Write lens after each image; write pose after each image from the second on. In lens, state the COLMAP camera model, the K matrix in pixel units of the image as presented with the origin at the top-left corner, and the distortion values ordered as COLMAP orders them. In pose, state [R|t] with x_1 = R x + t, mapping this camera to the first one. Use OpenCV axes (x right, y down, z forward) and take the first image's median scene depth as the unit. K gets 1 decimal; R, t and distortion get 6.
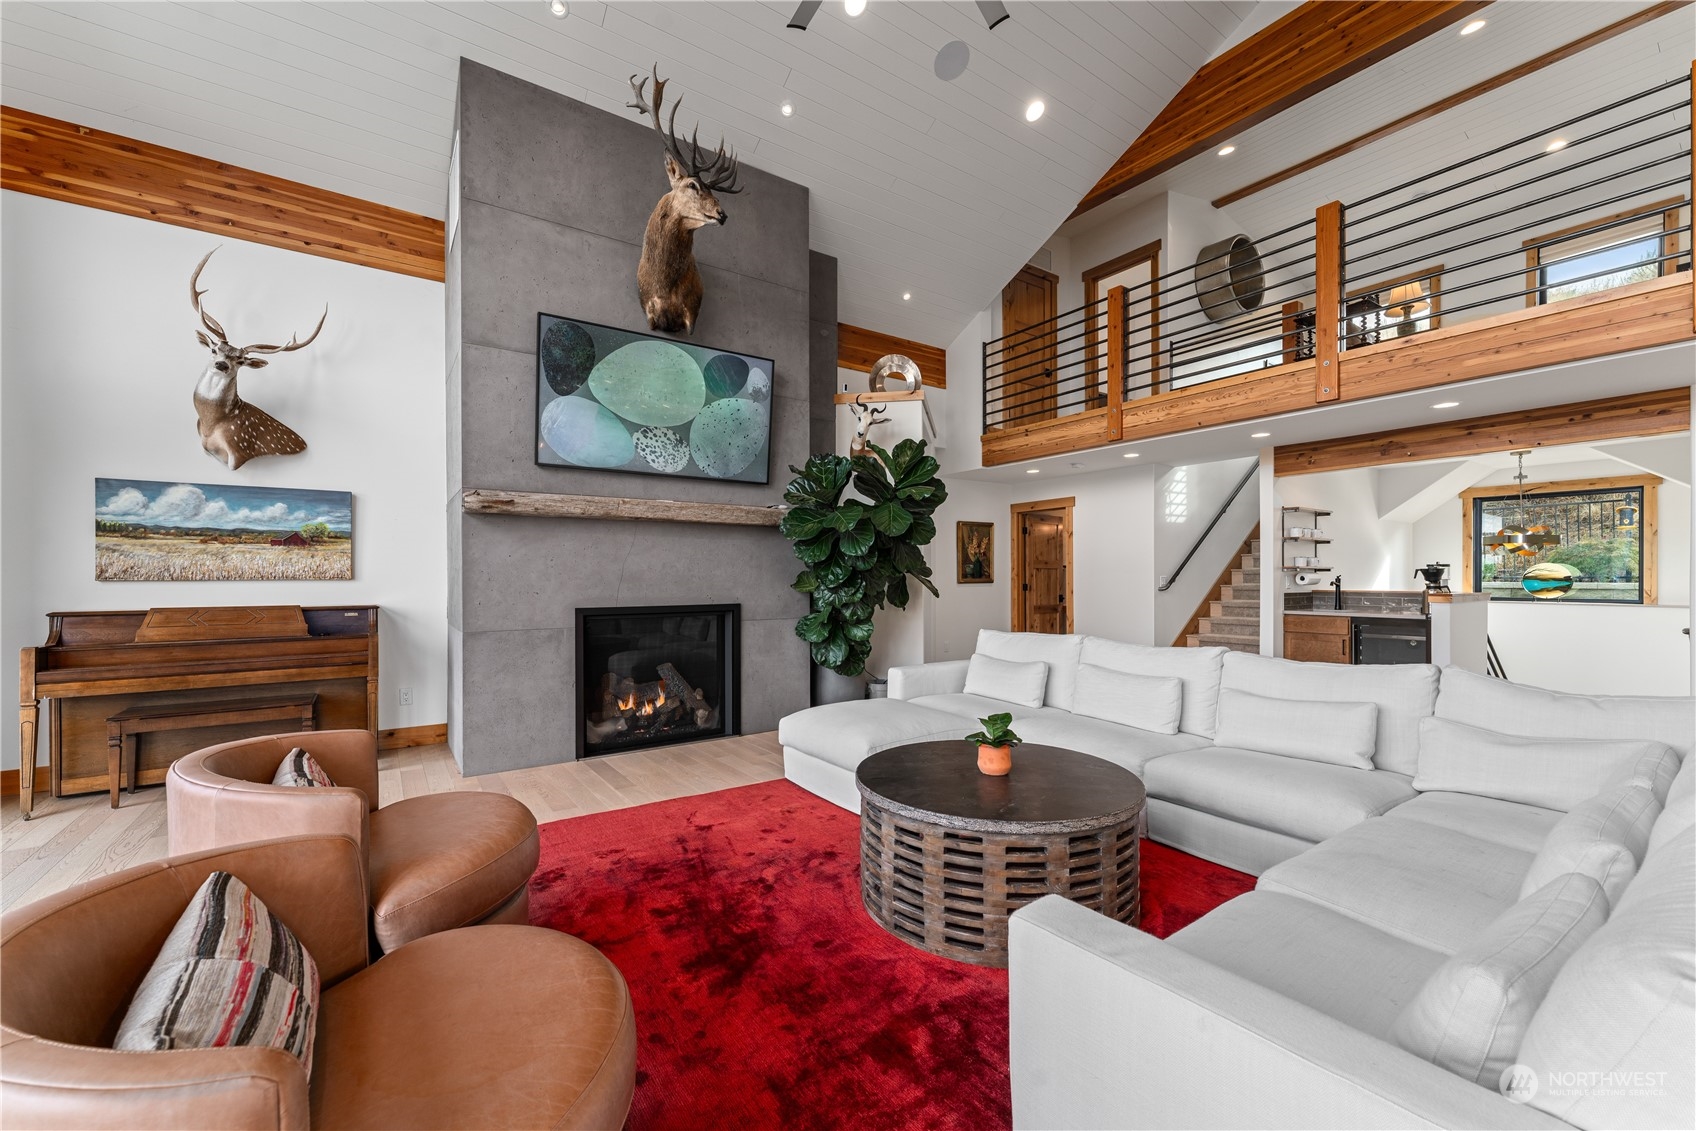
lens RADIAL K [[673.5, 0, 847.7], [0, 673.5, 571.1], [0, 0, 1]] dist [0.001244, 0.000622]
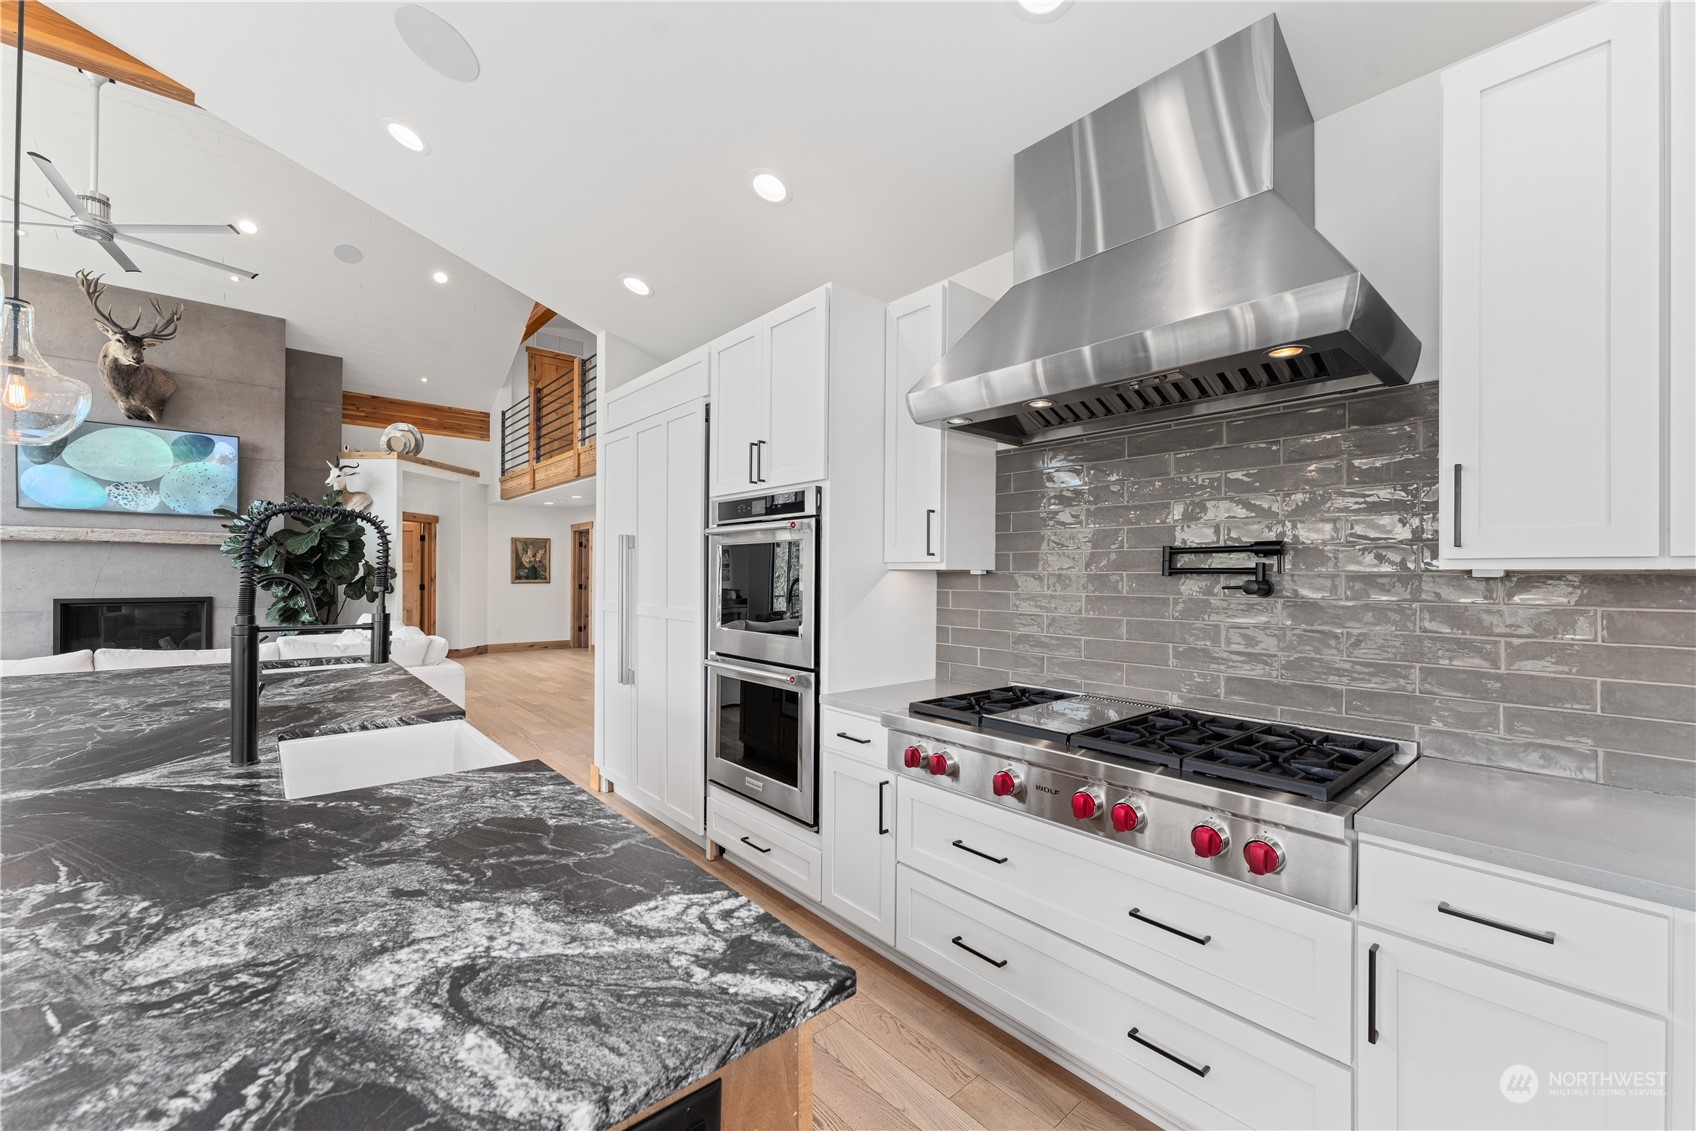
lens RADIAL K [[673.5, 0, 847.7], [0, 673.5, 571.1], [0, 0, 1]] dist [0.001244, 0.000622]
pose [[0.992819, 0.001407, 0.119619, 1.141921], [-0.001039, 0.999995, -0.003142, -0.005741], [-0.119623, 0.002995, 0.992815, -0.721540]]
